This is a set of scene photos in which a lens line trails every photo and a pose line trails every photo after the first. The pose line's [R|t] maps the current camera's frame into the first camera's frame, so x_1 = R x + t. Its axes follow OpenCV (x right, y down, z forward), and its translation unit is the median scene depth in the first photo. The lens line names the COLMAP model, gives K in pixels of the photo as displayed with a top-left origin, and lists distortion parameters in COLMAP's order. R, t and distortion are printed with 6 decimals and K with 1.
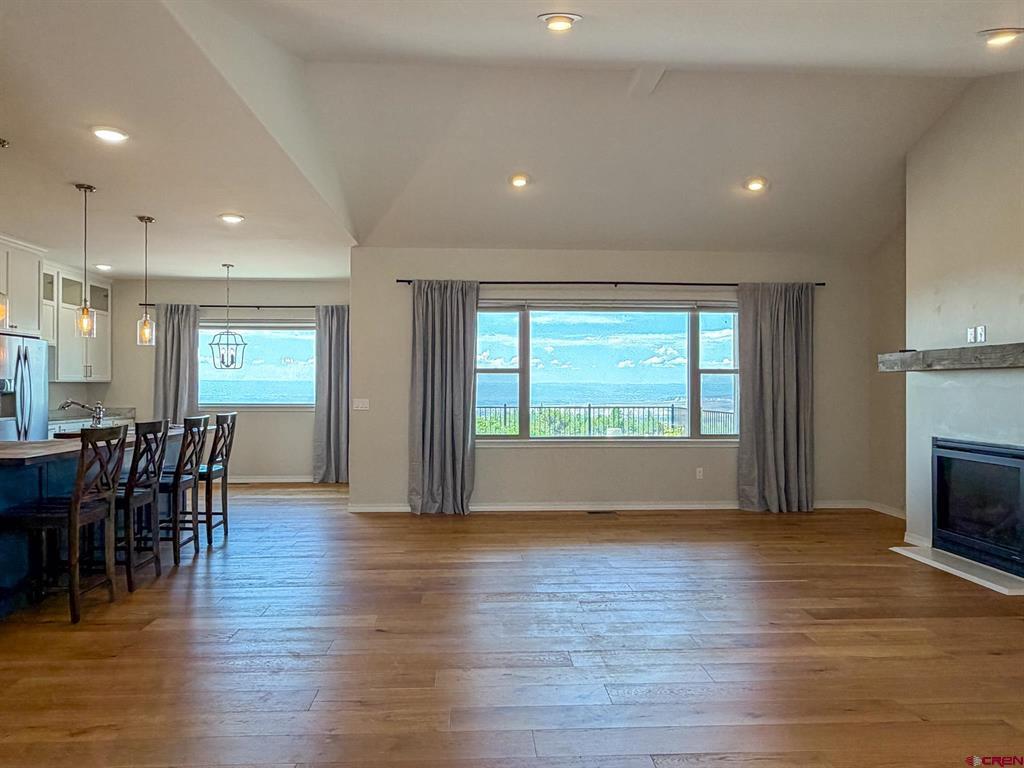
lens RADIAL K [[679.6, 0, 517.8], [0, 679.6, 382.6], [0, 0, 1]] dist [-0.015740, 0.003323]
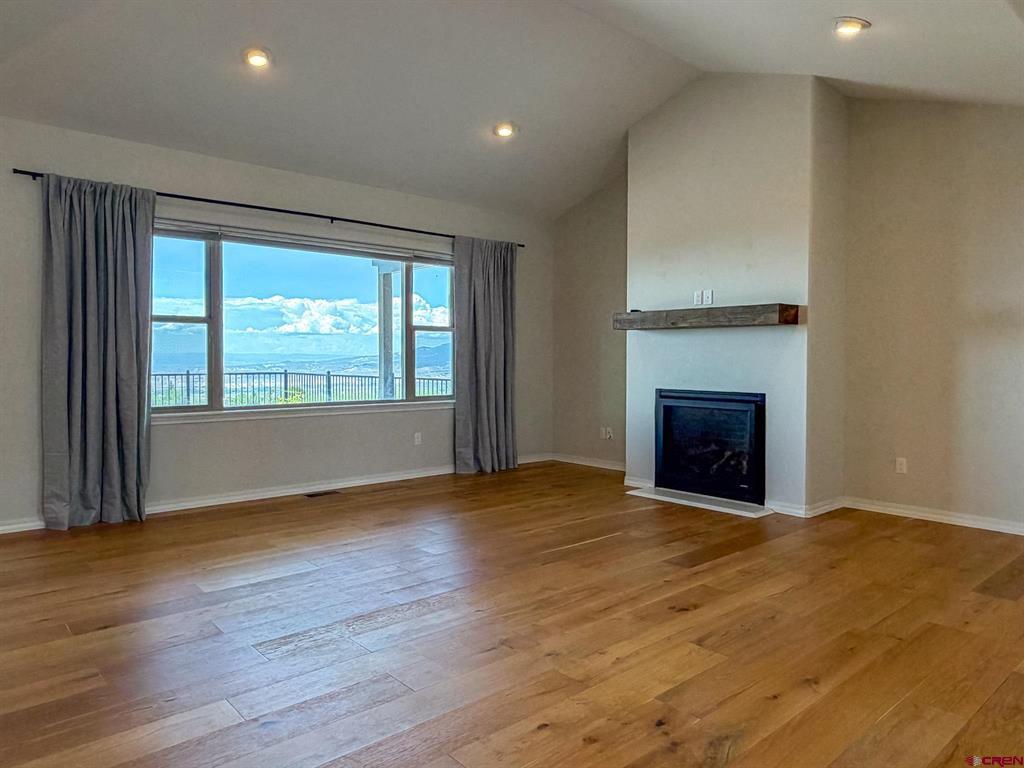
lens RADIAL K [[679.6, 0, 516.0], [0, 679.6, 377.0], [0, 0, 1]] dist [-0.015740, 0.003323]
pose [[0.783041, -0.016688, 0.621747, -0.205131], [-0.005676, 0.999407, 0.033973, 0.018613], [-0.621945, -0.030131, 0.782481, 0.207591]]
